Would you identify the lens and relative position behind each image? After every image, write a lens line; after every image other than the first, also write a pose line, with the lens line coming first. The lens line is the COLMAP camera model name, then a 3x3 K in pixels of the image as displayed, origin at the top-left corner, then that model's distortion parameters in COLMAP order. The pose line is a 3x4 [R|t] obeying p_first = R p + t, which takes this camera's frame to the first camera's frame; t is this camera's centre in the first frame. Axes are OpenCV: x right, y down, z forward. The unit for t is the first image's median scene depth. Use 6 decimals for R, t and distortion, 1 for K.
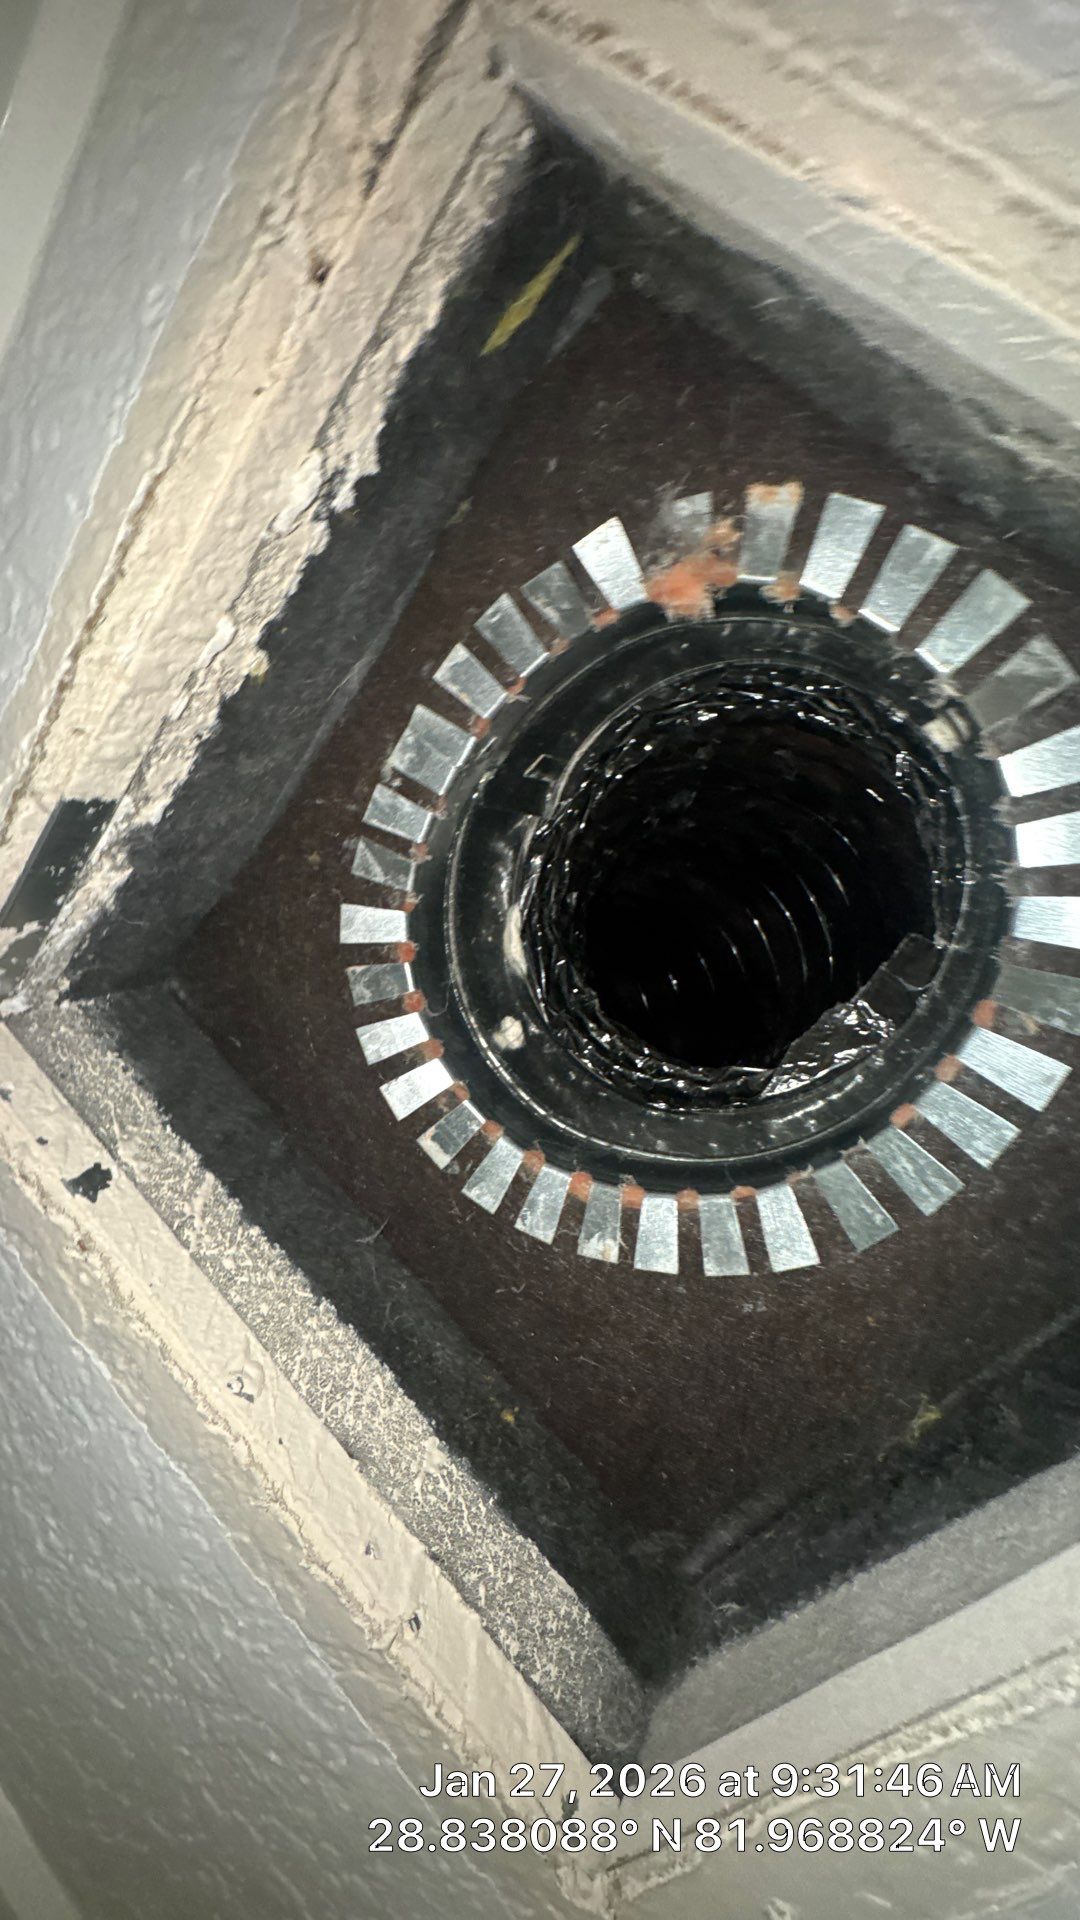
lens RADIAL K [[772.4, 0, 538.2], [0, 772.4, 960.9], [0, 0, 1]] dist [-0.018462, 0.000063]
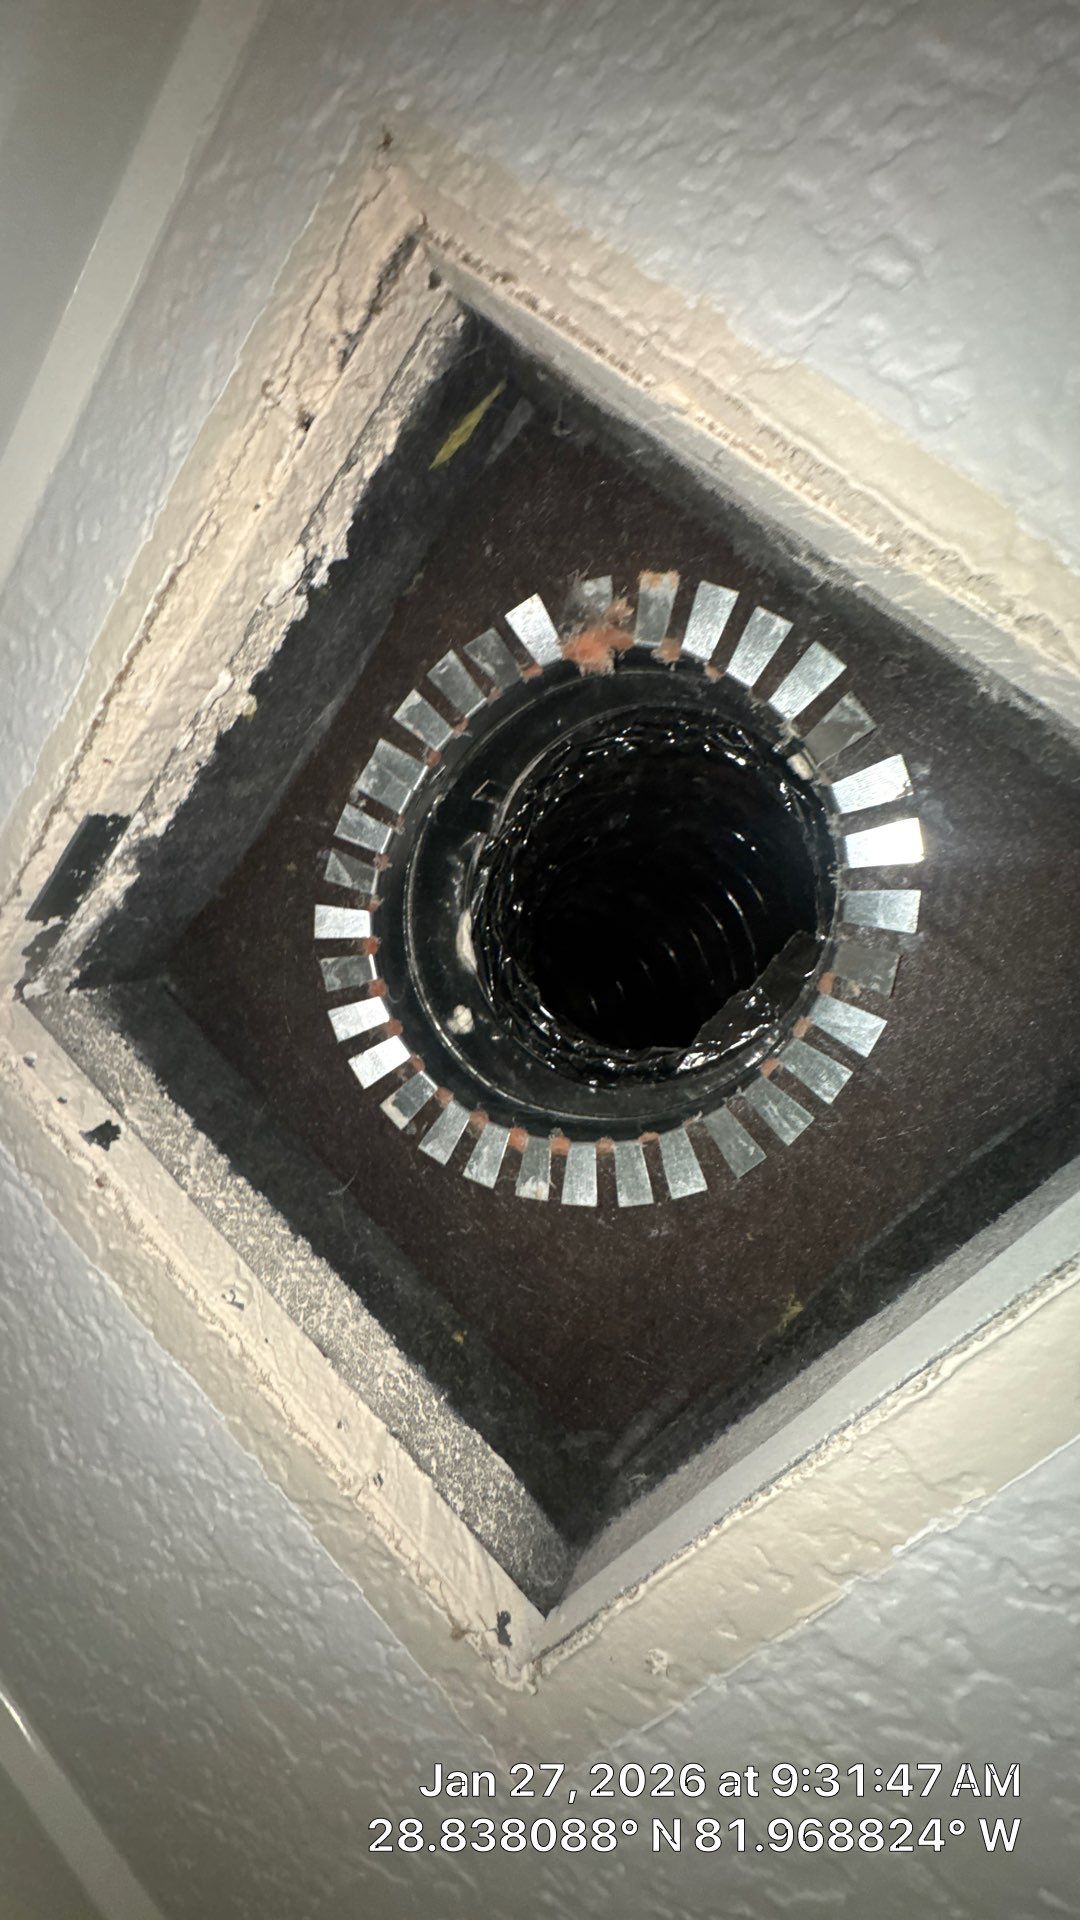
lens RADIAL K [[772.4, 0, 539.6], [0, 772.4, 966.6], [0, 0, 1]] dist [-0.018462, 0.000063]
pose [[0.998941, -0.004963, 0.045739, 0.043366], [0.006120, 0.999664, -0.025188, 0.067714], [-0.045599, 0.025441, 0.998636, -0.249858]]
